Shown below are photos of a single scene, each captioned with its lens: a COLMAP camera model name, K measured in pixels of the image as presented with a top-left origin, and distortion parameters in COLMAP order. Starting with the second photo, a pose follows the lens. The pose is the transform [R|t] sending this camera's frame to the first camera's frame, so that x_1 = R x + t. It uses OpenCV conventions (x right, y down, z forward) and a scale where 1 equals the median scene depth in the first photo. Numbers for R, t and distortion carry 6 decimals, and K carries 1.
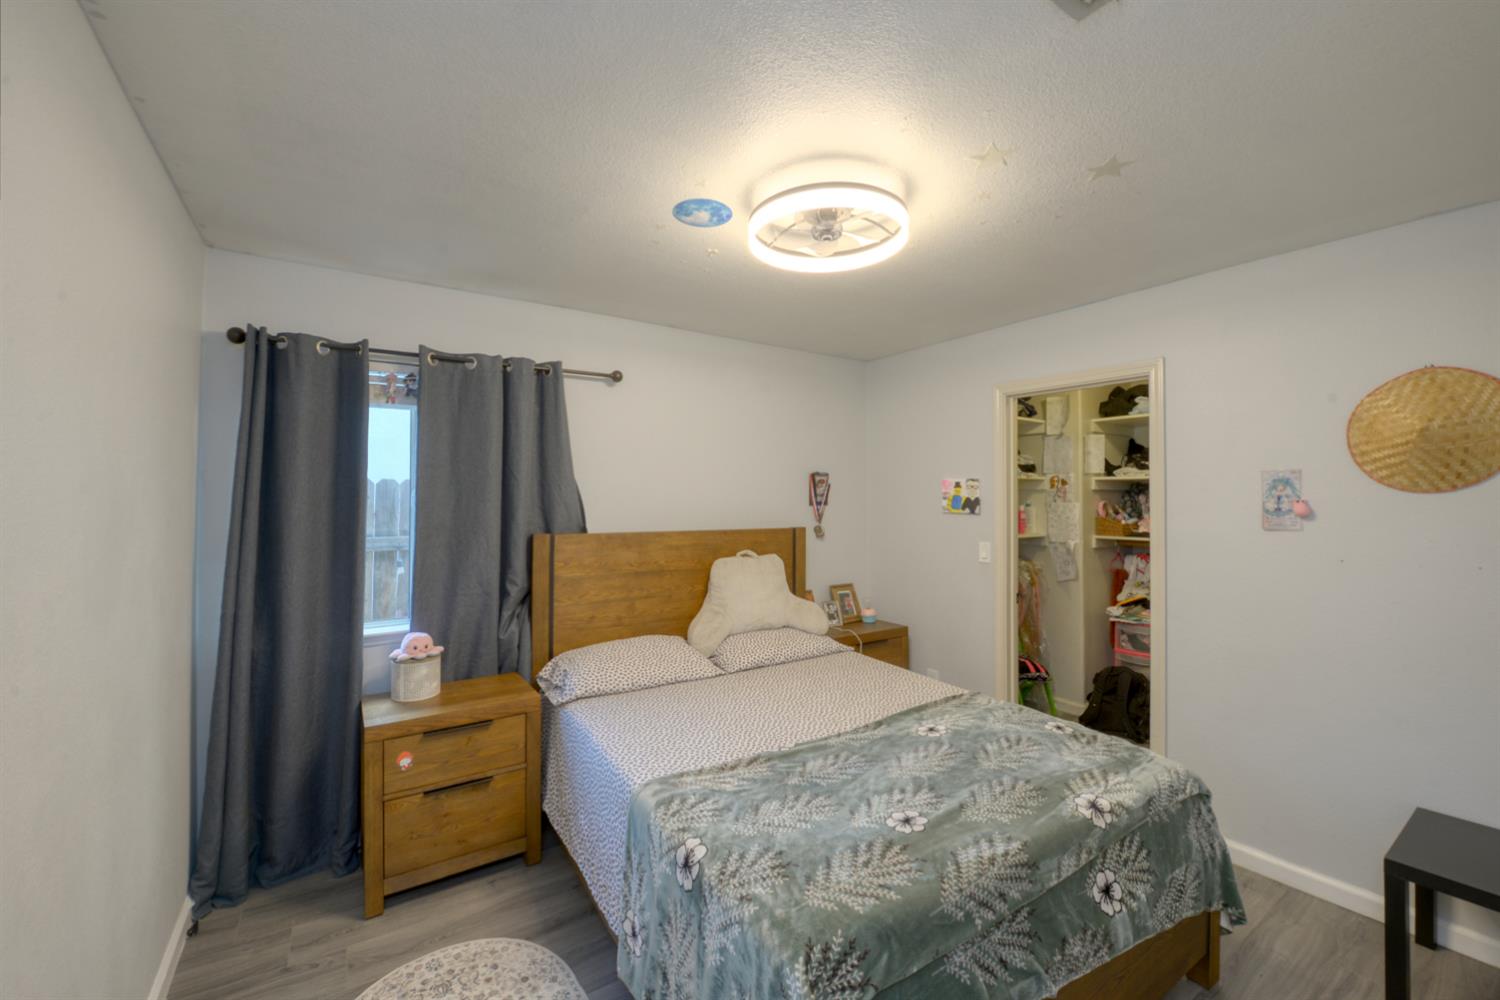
lens RADIAL K [[600.0, 0, 745.2], [0, 600.0, 485.6], [0, 0, 1]] dist [-0.014688, -0.003322]
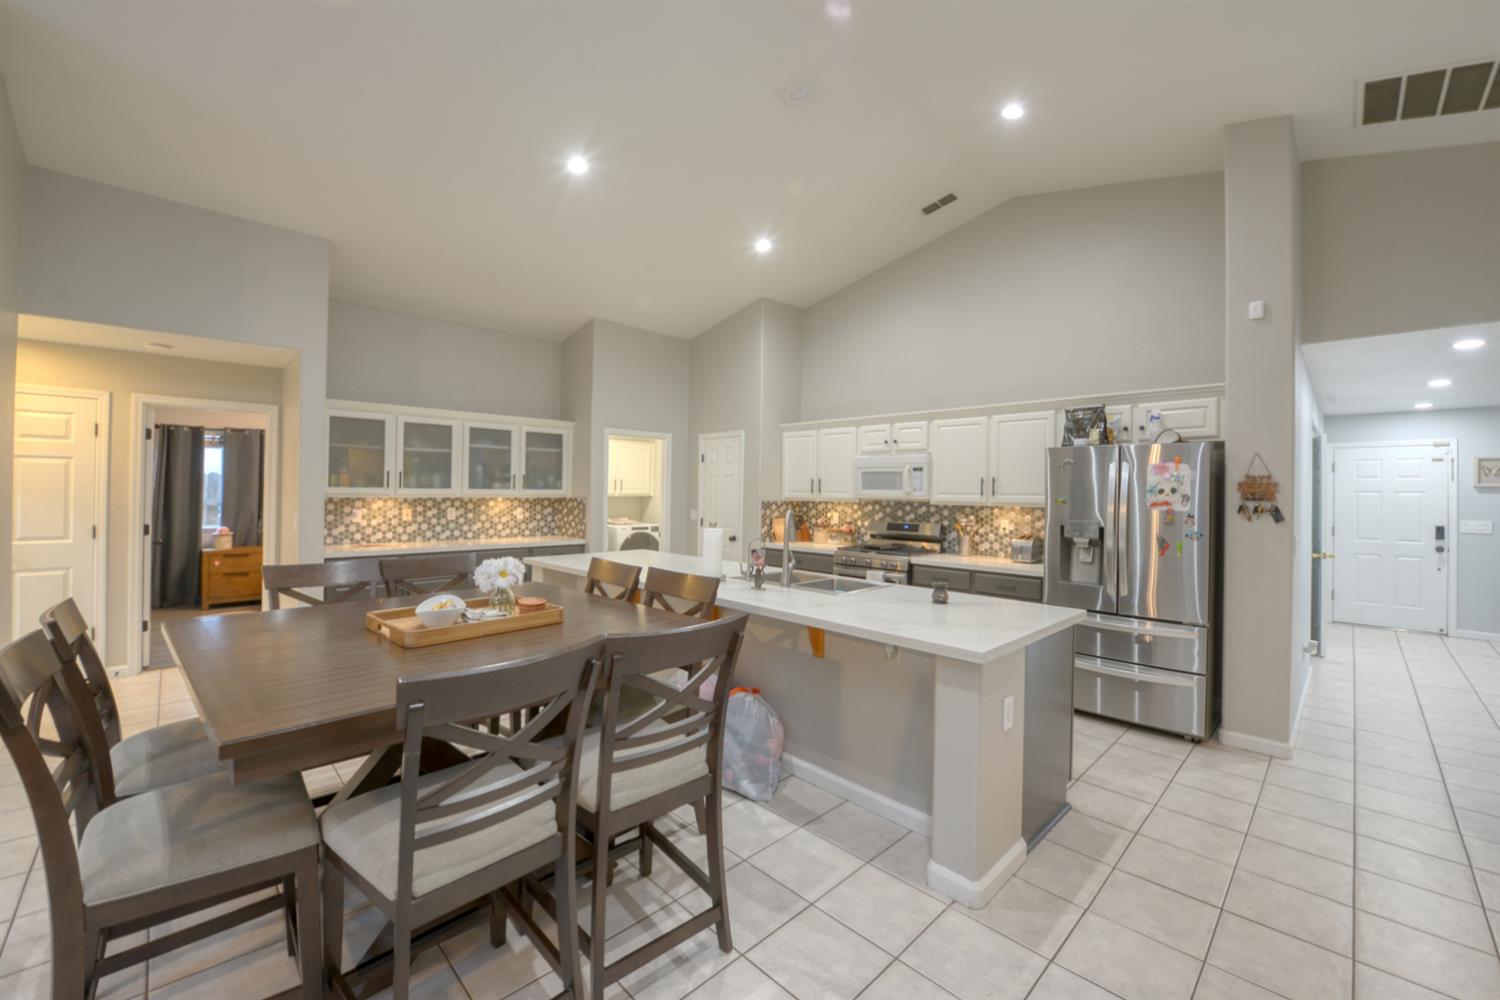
lens RADIAL K [[600.0, 0, 740.2], [0, 600.0, 491.0], [0, 0, 1]] dist [-0.014688, -0.003322]
pose [[0.984157, 0.013758, 0.176767, 1.435620], [-0.017160, 0.999696, 0.017728, -0.022130], [-0.176470, -0.020480, 0.984093, -2.307680]]
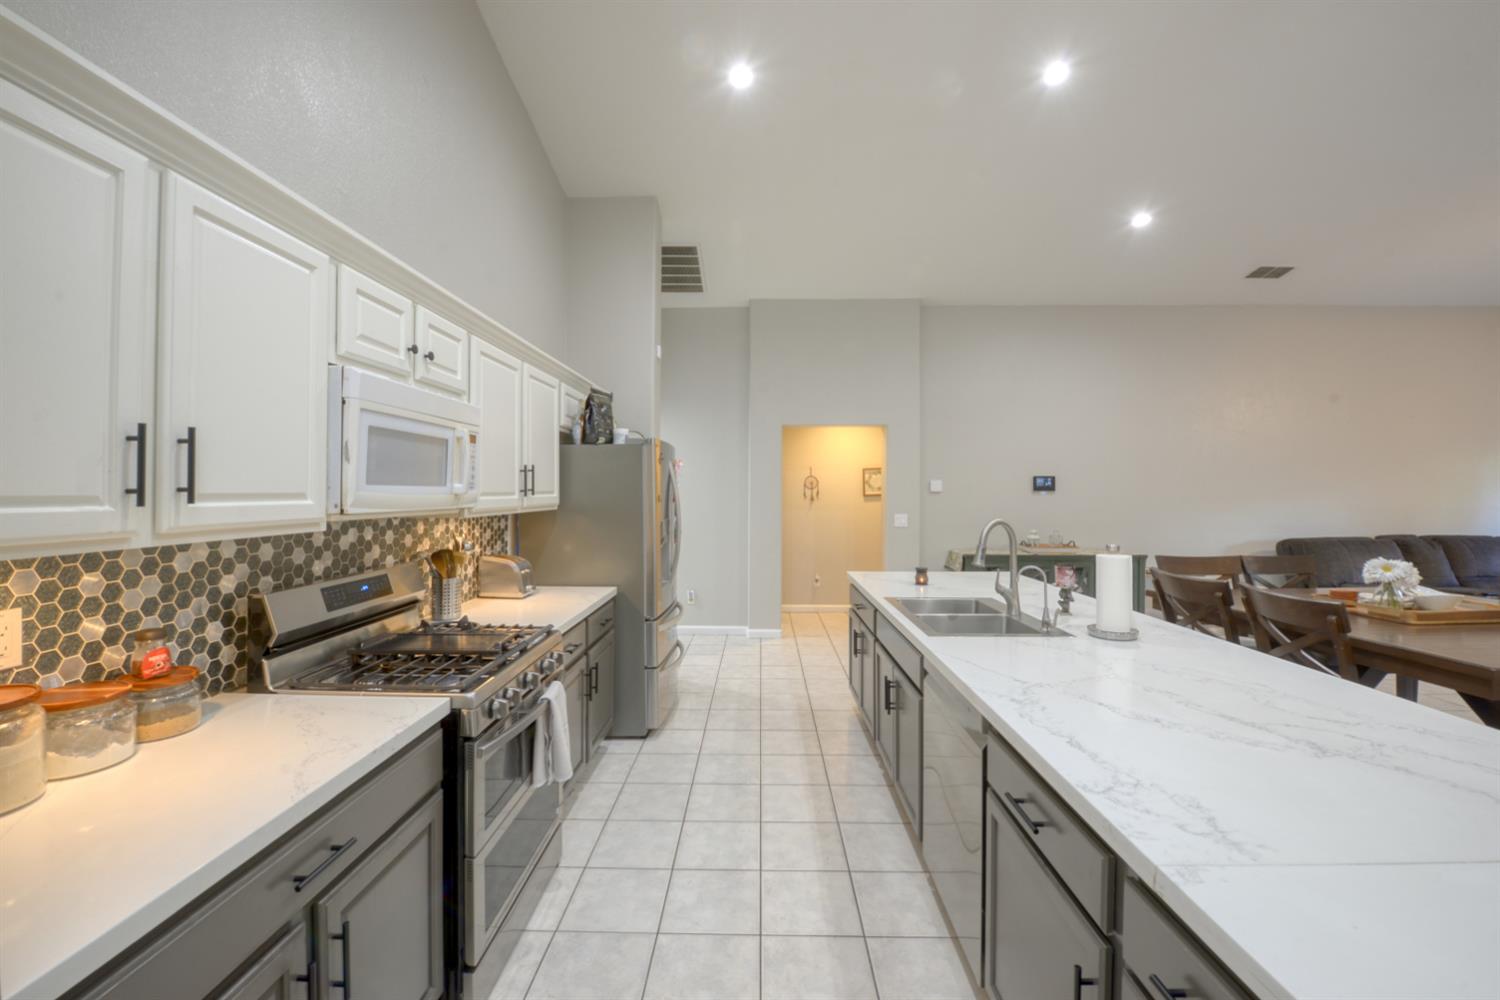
lens RADIAL K [[600.0, 0, 748.6], [0, 600.0, 484.5], [0, 0, 1]] dist [-0.014688, -0.003322]
pose [[-0.822031, 0.004890, 0.569422, 1.563336], [-0.011609, 0.999611, -0.025344, 0.017192], [-0.569324, -0.027444, -0.821655, 0.230140]]
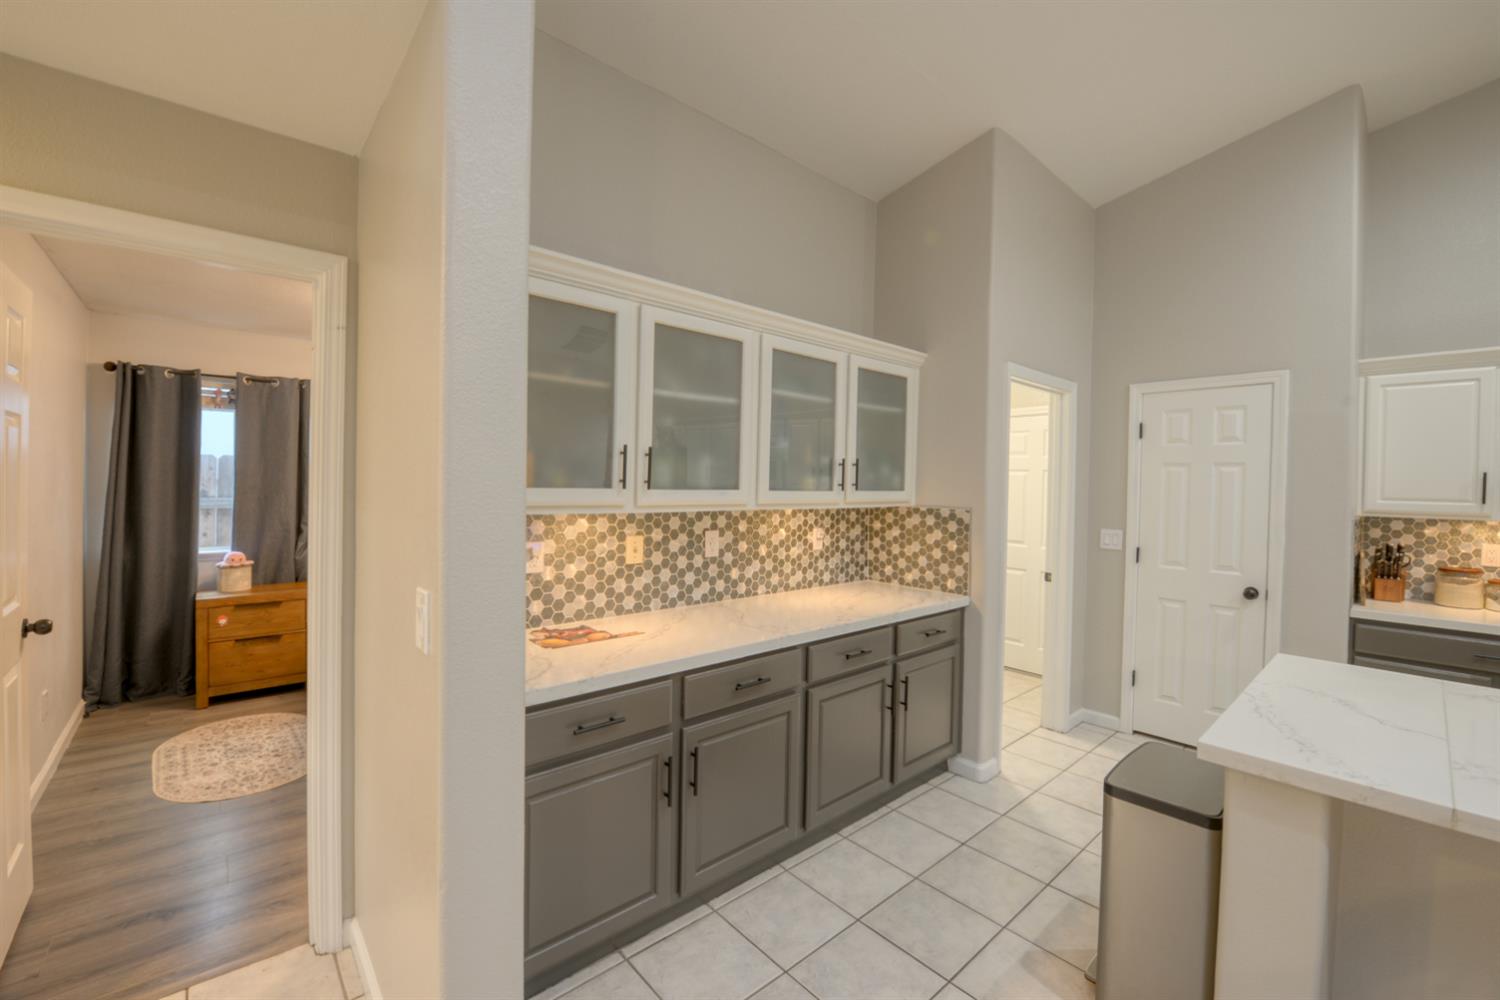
lens RADIAL K [[600.0, 0, 747.1], [0, 600.0, 492.4], [0, 0, 1]] dist [-0.014688, -0.003322]
pose [[0.989851, 0.018185, 0.140943, 0.605186], [-0.023187, 0.999155, 0.033926, -0.000640], [-0.140207, -0.036850, 0.989436, -0.790350]]
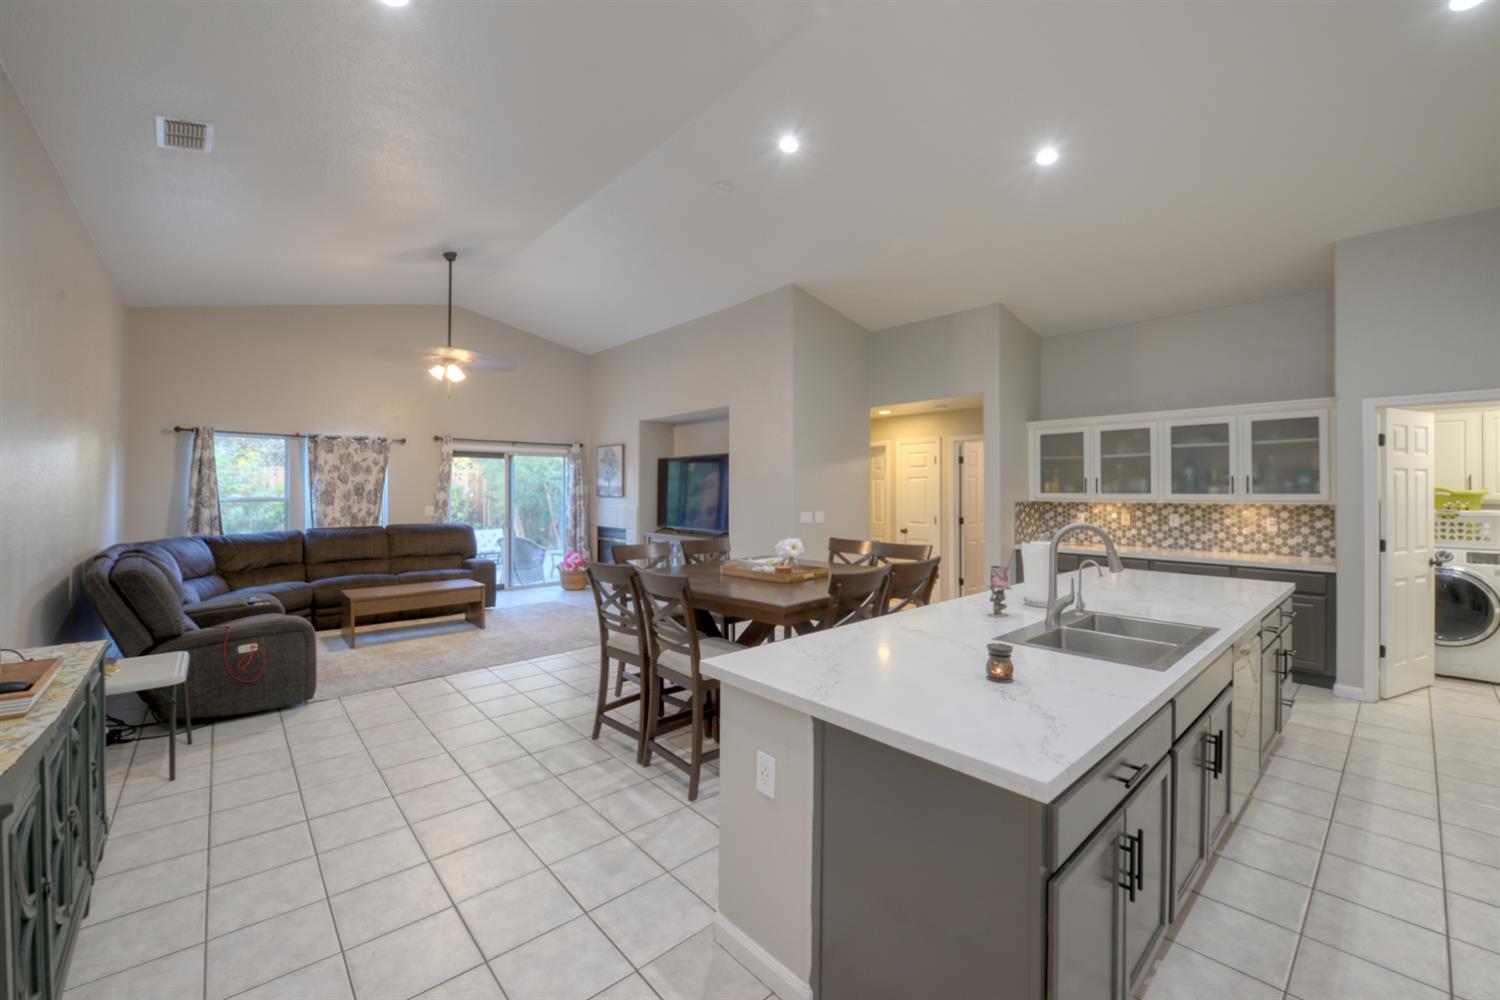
lens RADIAL K [[600.0, 0, 746.3], [0, 600.0, 485.9], [0, 0, 1]] dist [-0.014688, -0.003322]
pose [[0.130943, -0.005399, -0.991375, 2.742733], [0.018400, 0.999826, -0.003015, -0.020017], [0.991219, -0.017847, 0.131020, -1.591286]]
